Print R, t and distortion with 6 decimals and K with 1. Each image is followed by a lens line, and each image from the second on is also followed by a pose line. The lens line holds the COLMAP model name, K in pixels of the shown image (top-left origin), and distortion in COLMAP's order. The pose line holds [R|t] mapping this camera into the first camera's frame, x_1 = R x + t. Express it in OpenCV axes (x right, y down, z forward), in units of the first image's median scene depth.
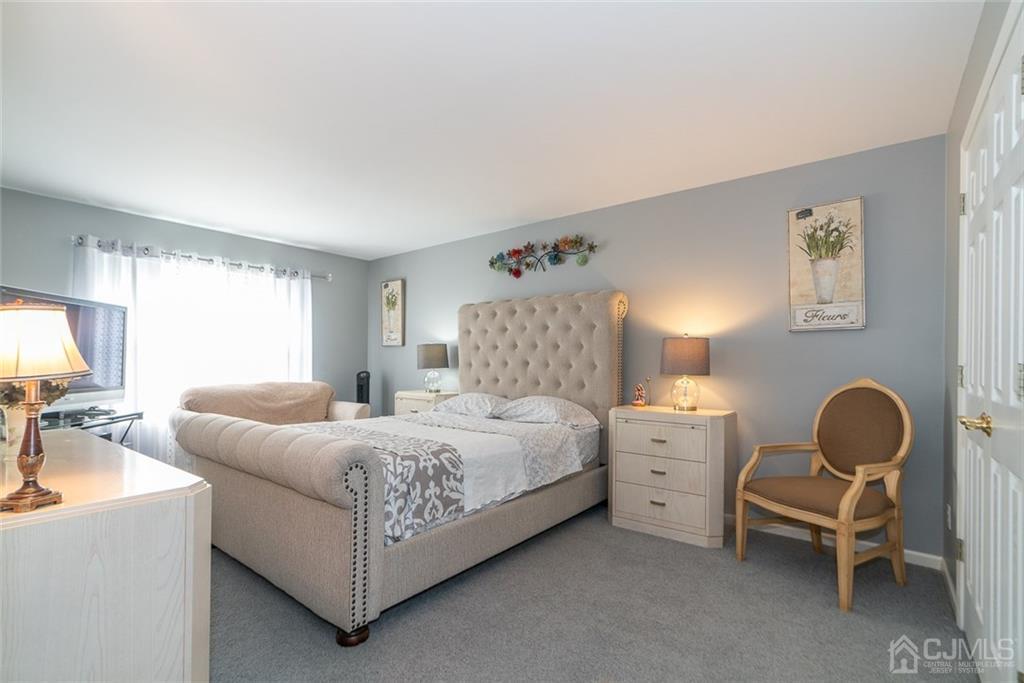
lens RADIAL K [[462.7, 0, 513.0], [0, 462.7, 348.4], [0, 0, 1]] dist [0.001957, 0.000308]
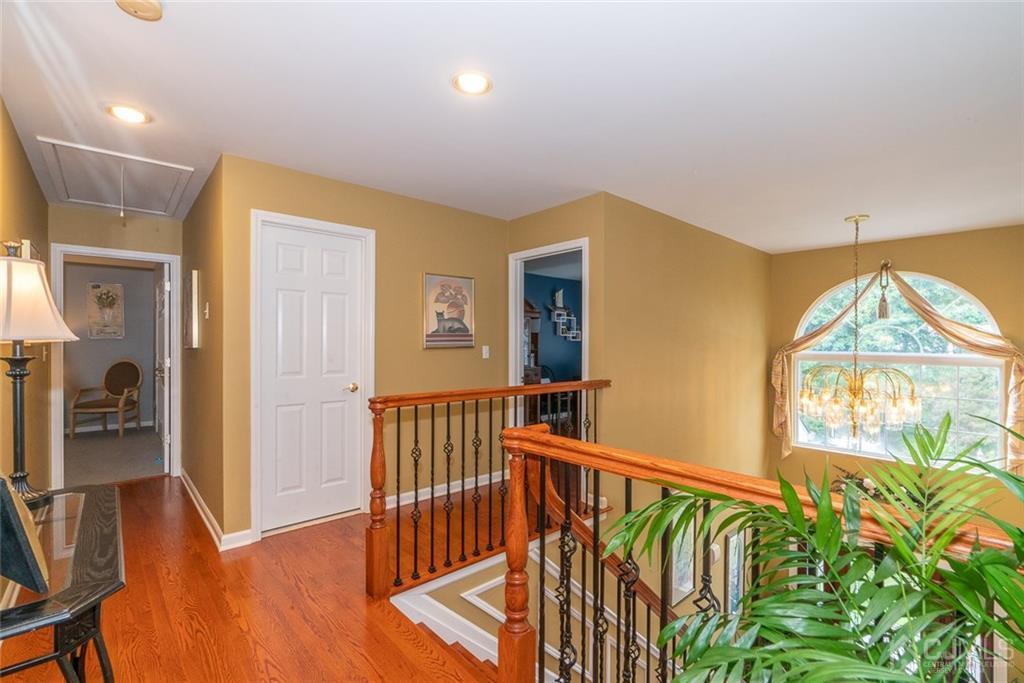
lens RADIAL K [[462.7, 0, 514.0], [0, 462.7, 347.3], [0, 0, 1]] dist [0.001957, 0.000308]
pose [[0.190255, -0.013681, 0.981639, -1.219741], [-0.003780, 0.999885, 0.014668, -0.040225], [-0.981727, -0.006501, 0.190182, -1.445042]]
